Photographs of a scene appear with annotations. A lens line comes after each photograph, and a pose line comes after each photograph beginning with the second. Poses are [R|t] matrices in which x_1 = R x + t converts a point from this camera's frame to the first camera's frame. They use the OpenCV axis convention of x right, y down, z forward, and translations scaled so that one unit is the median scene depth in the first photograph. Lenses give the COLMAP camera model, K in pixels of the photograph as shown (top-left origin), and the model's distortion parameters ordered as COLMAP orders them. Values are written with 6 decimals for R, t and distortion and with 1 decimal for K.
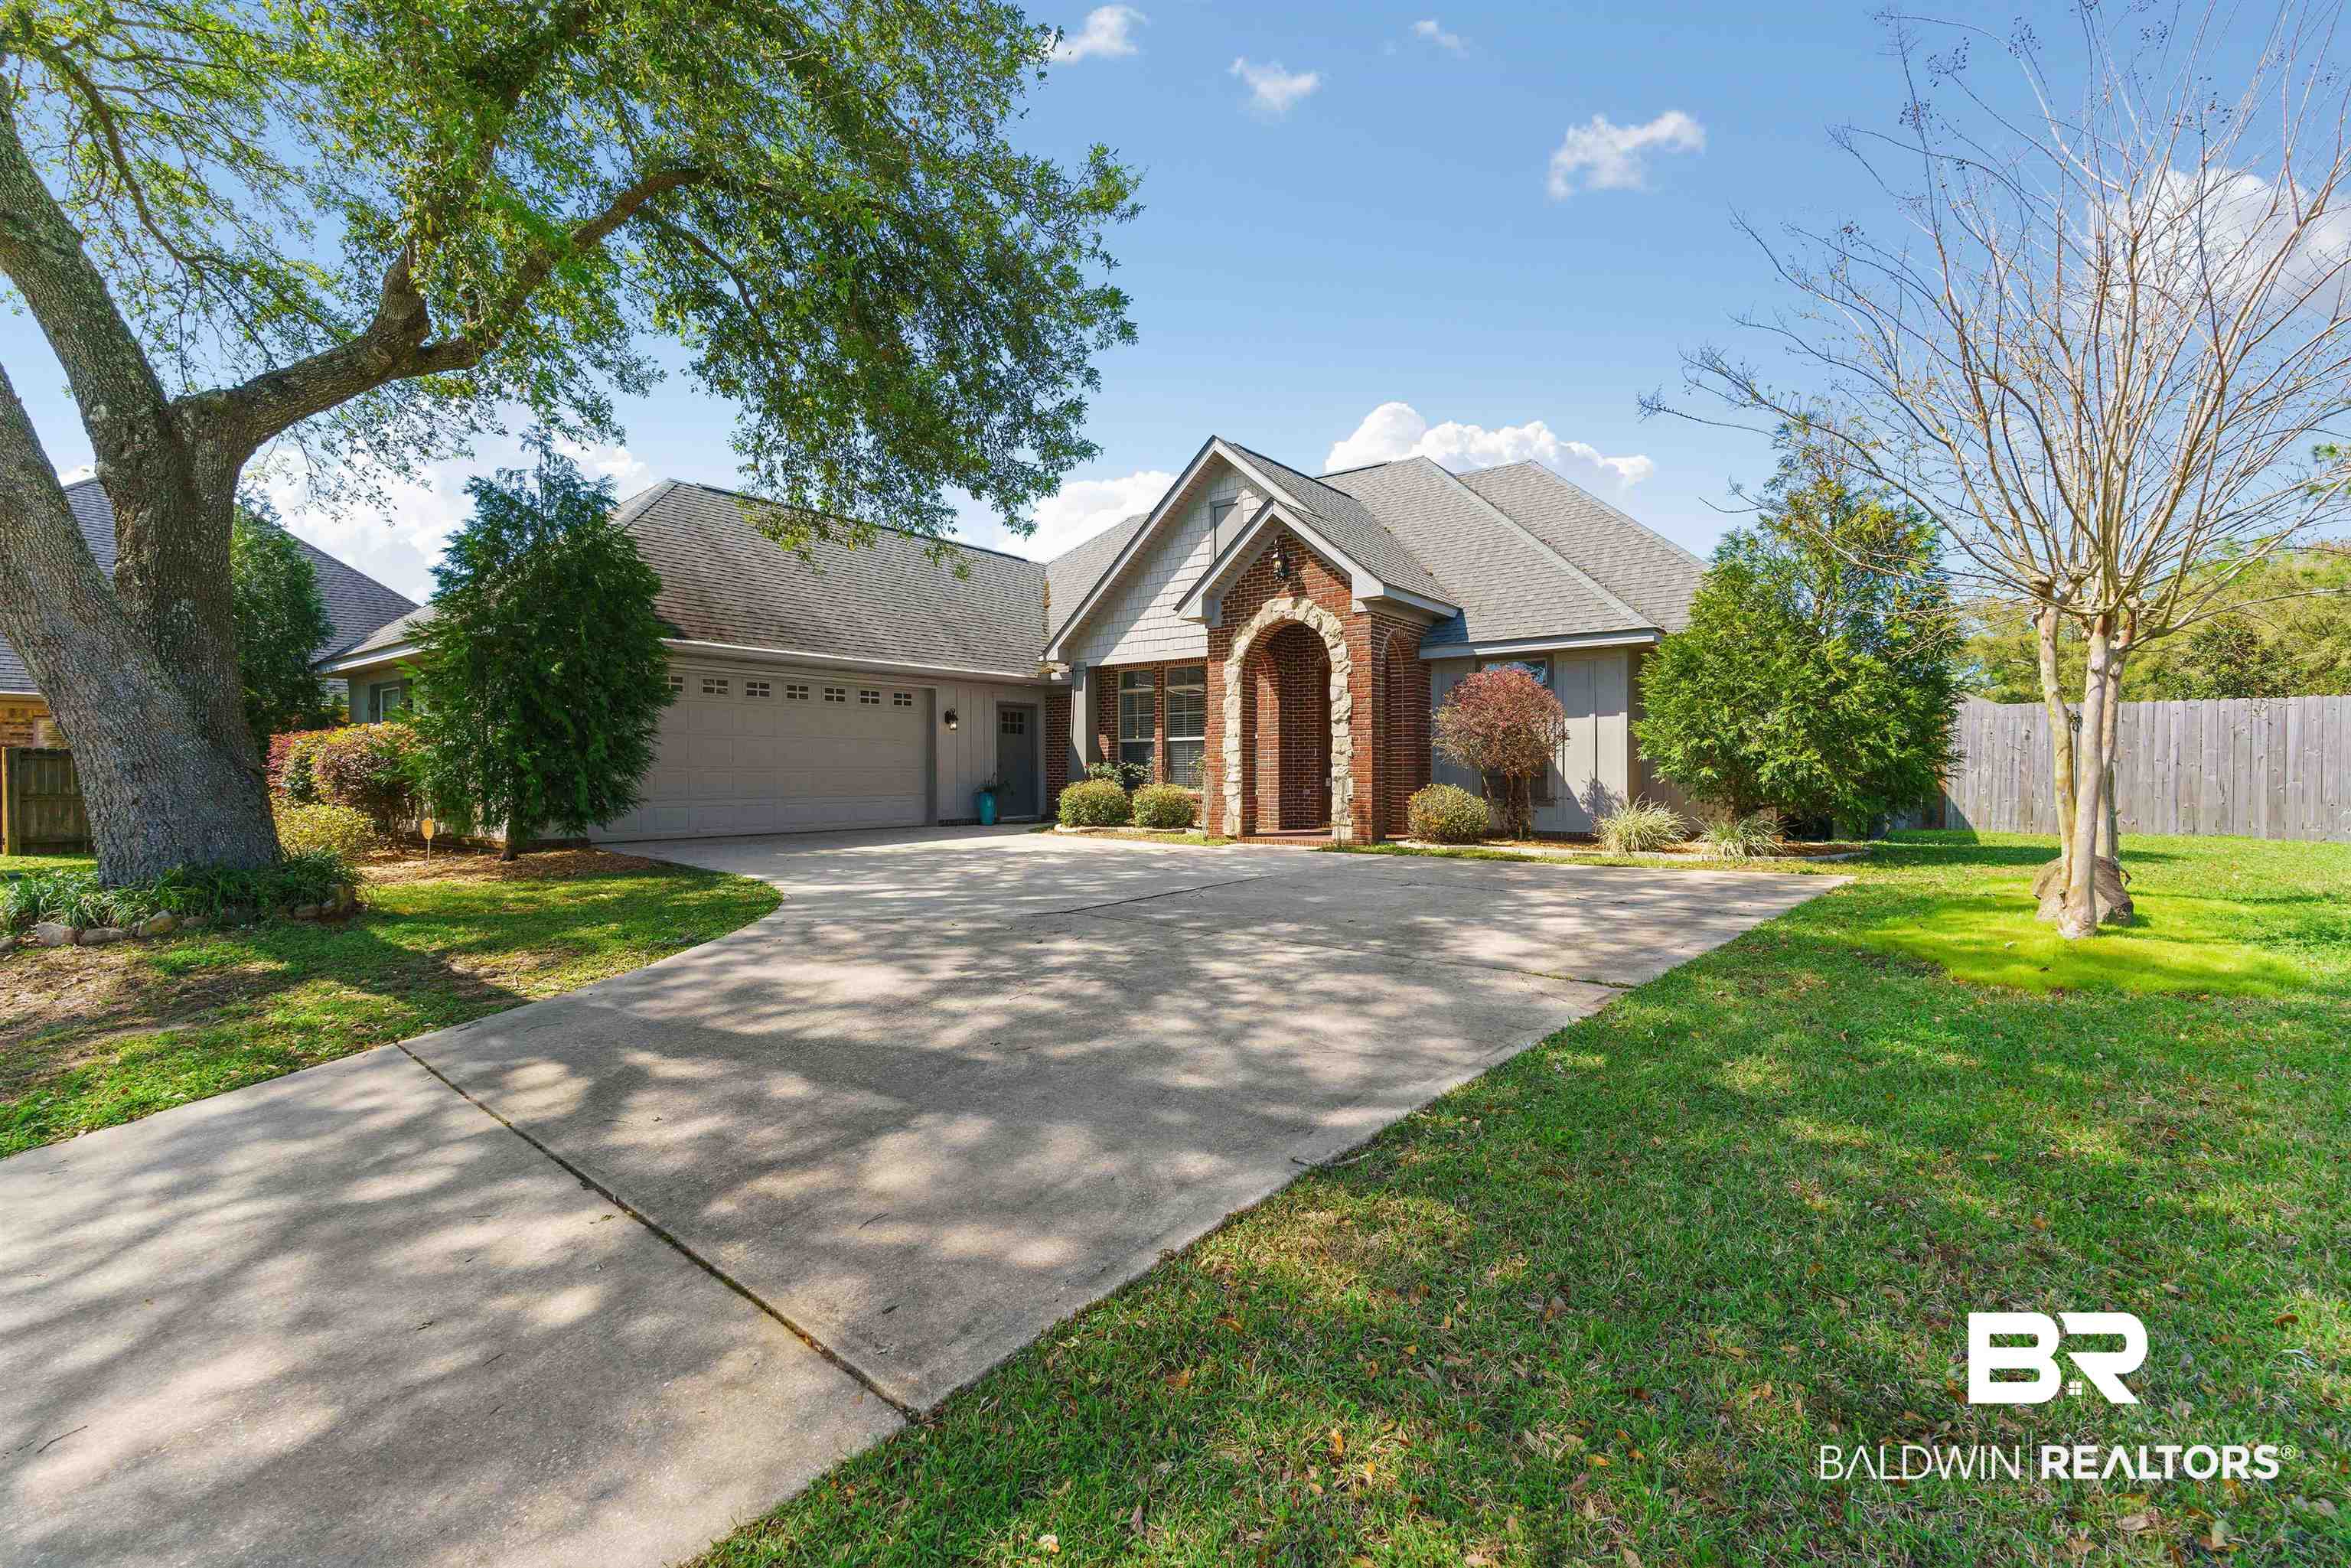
lens RADIAL K [[1011.2, 0, 1177.6], [0, 1011.2, 777.7], [0, 0, 1]] dist [-0.000216, -0.000612]
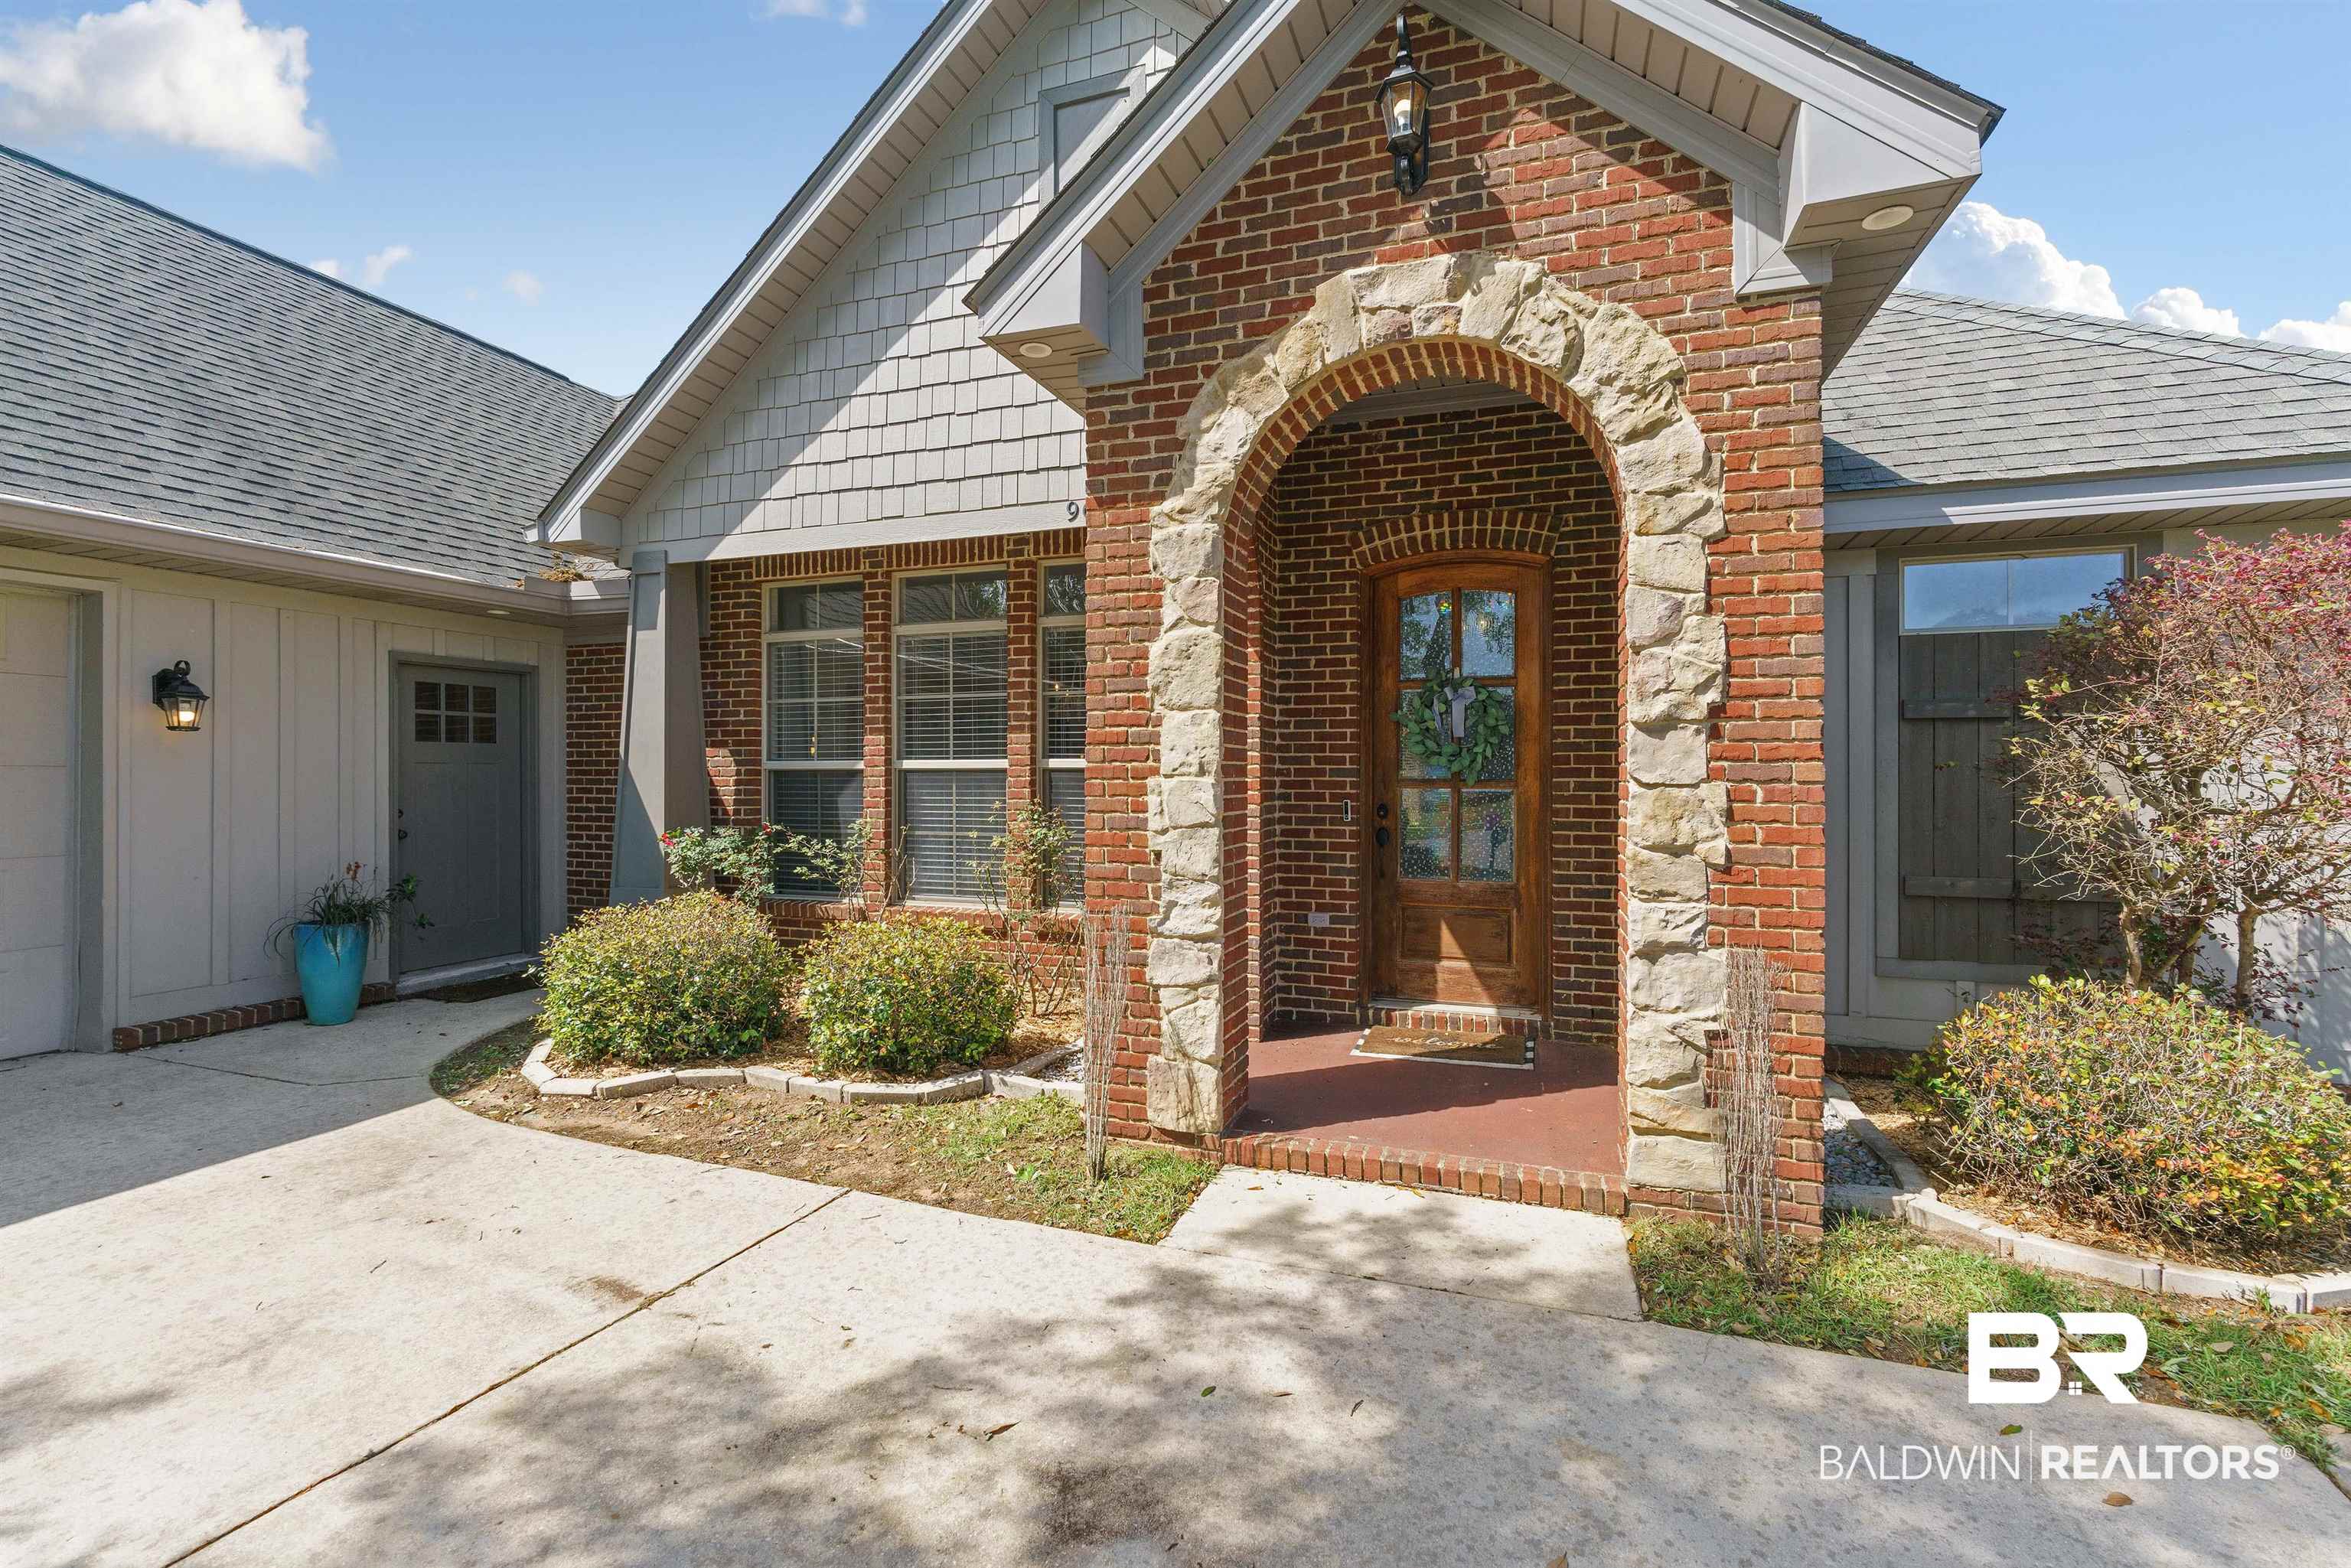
lens RADIAL K [[1011.2, 0, 1161.4], [0, 1011.2, 778.0], [0, 0, 1]] dist [-0.000216, -0.000612]
pose [[0.955161, 0.002777, 0.296074, -0.034304], [-0.001952, 0.999993, -0.003082, -0.038547], [-0.296081, 0.002365, 0.955160, 0.736047]]
